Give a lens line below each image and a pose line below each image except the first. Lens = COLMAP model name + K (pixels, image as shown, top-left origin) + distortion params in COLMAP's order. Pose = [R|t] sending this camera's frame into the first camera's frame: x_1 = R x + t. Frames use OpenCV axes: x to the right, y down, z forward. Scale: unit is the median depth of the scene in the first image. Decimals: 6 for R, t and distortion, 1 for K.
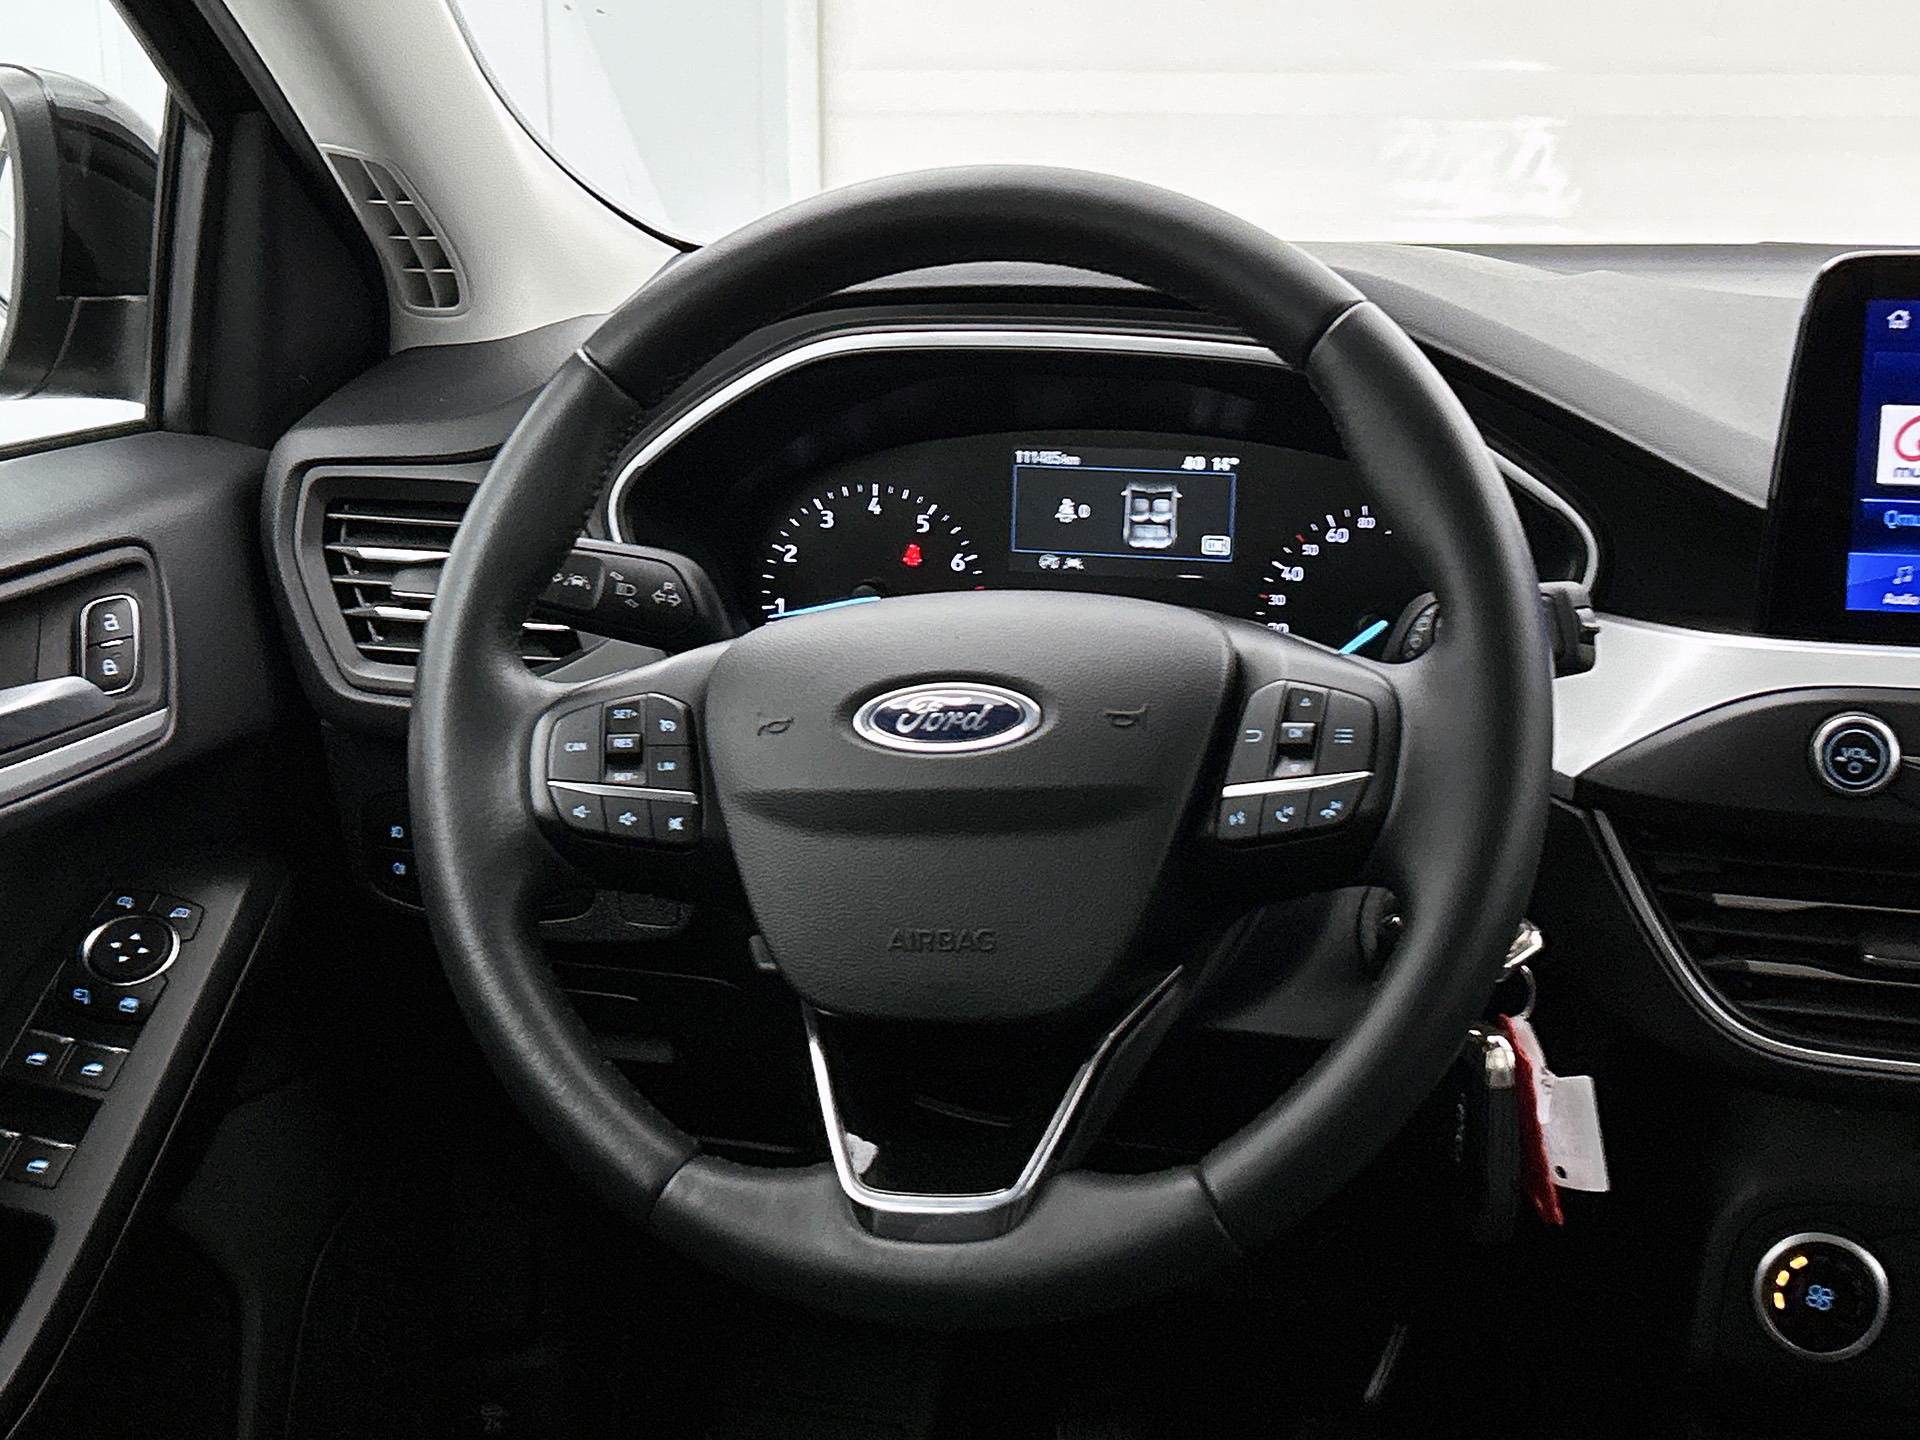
lens RADIAL K [[3100.7, 0, 968.2], [0, 3100.7, 777.9], [0, 0, 1]] dist [0.237982, 0.000000]
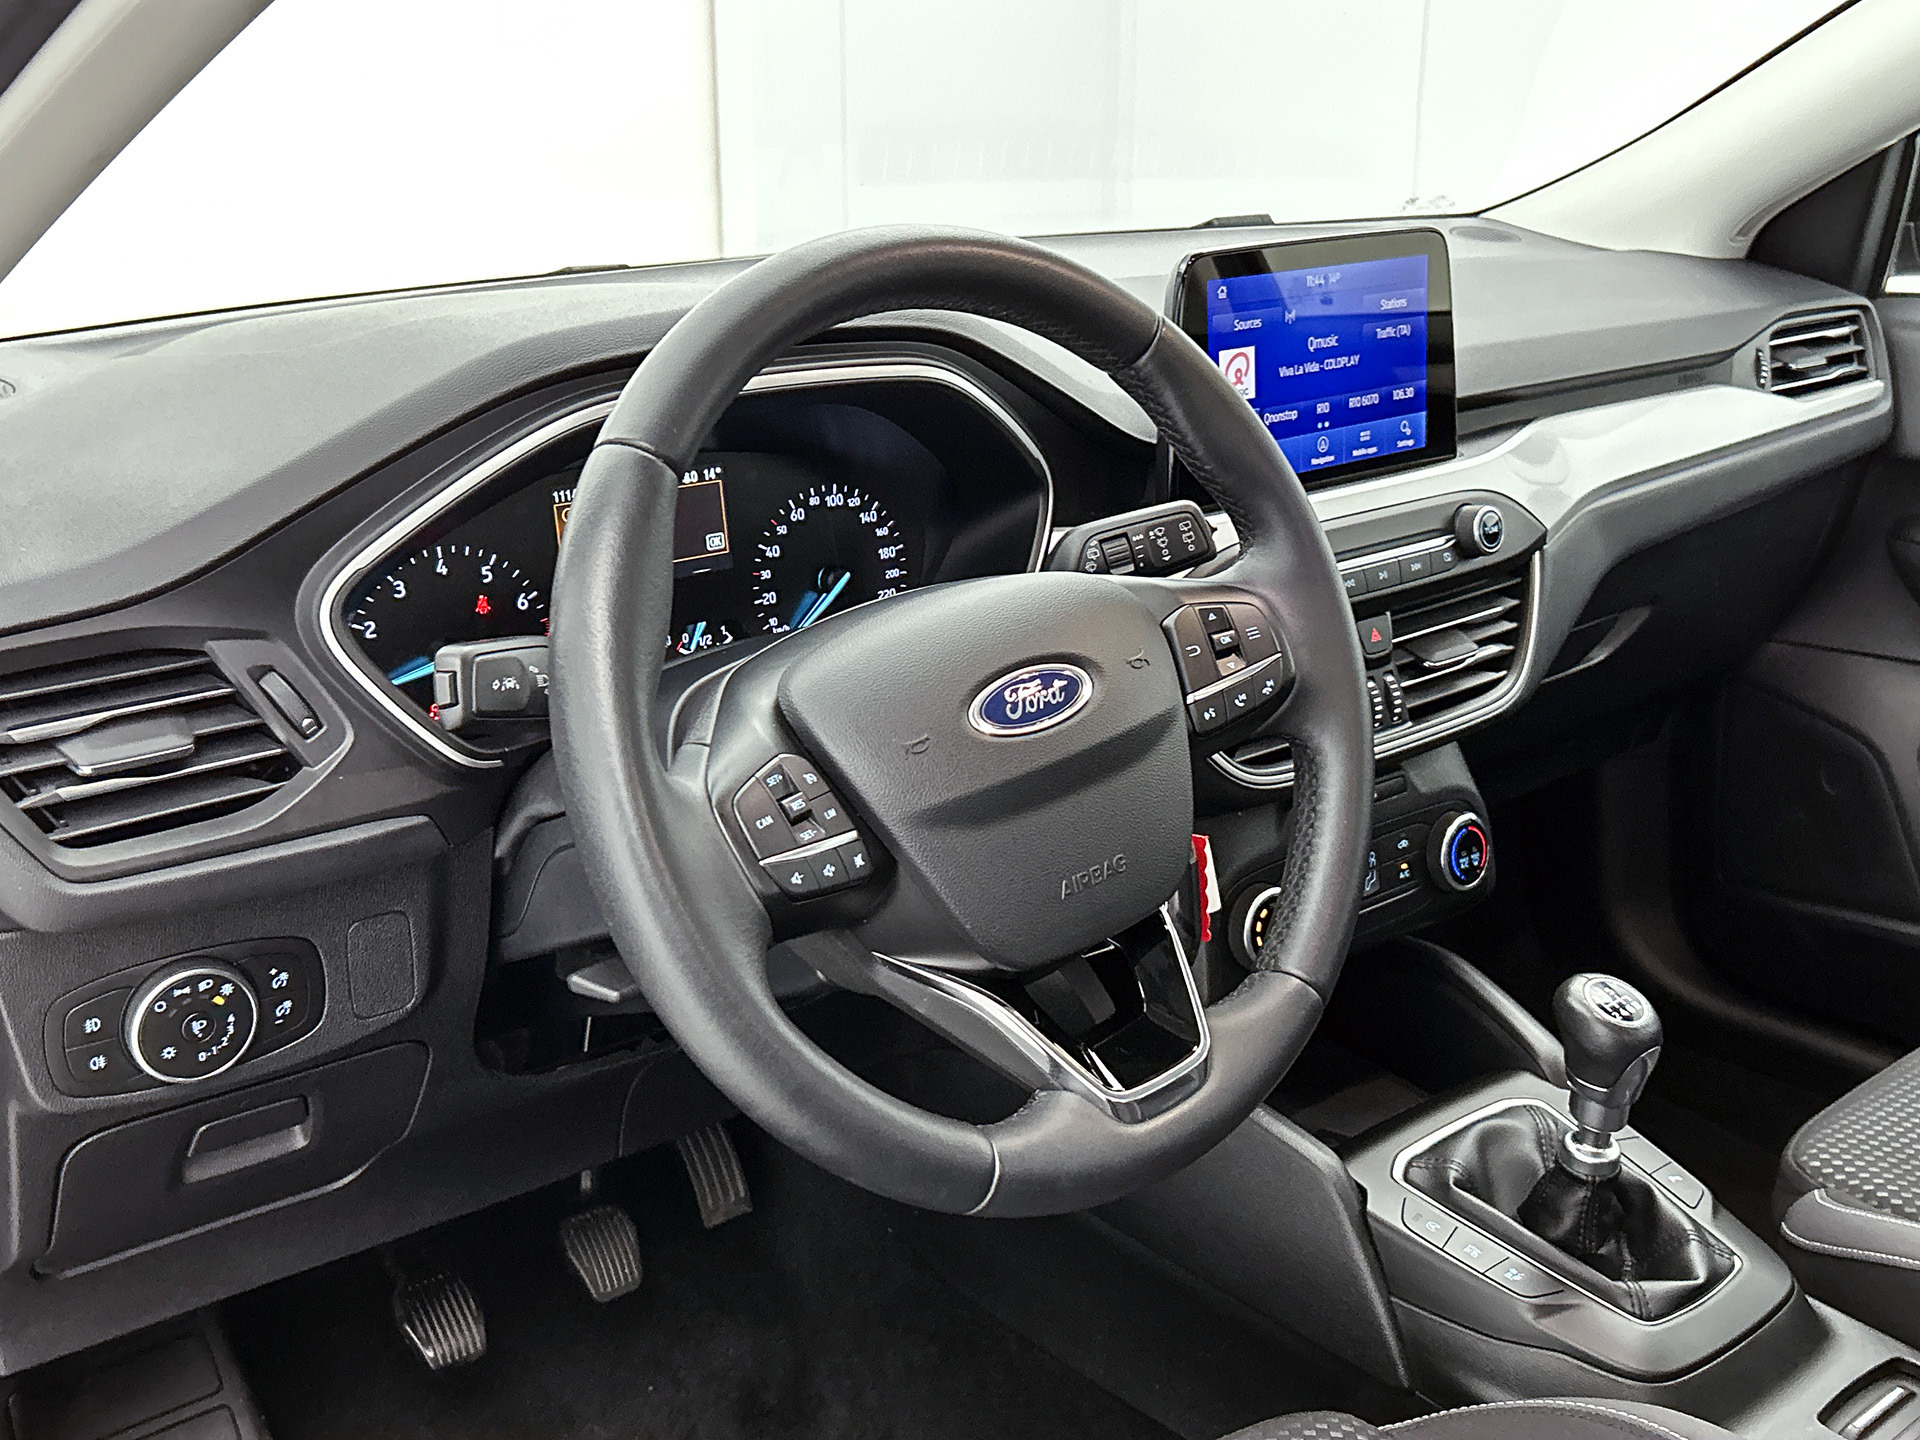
lens RADIAL K [[2048.7, 0, 932.3], [0, 2048.7, 827.8], [0, 0, 1]] dist [0.114068, 0.000000]
pose [[0.559993, -0.295794, 0.773895, -0.571354], [0.218509, 0.953752, 0.206424, -0.125370], [-0.799163, 0.053507, 0.598728, 0.501325]]
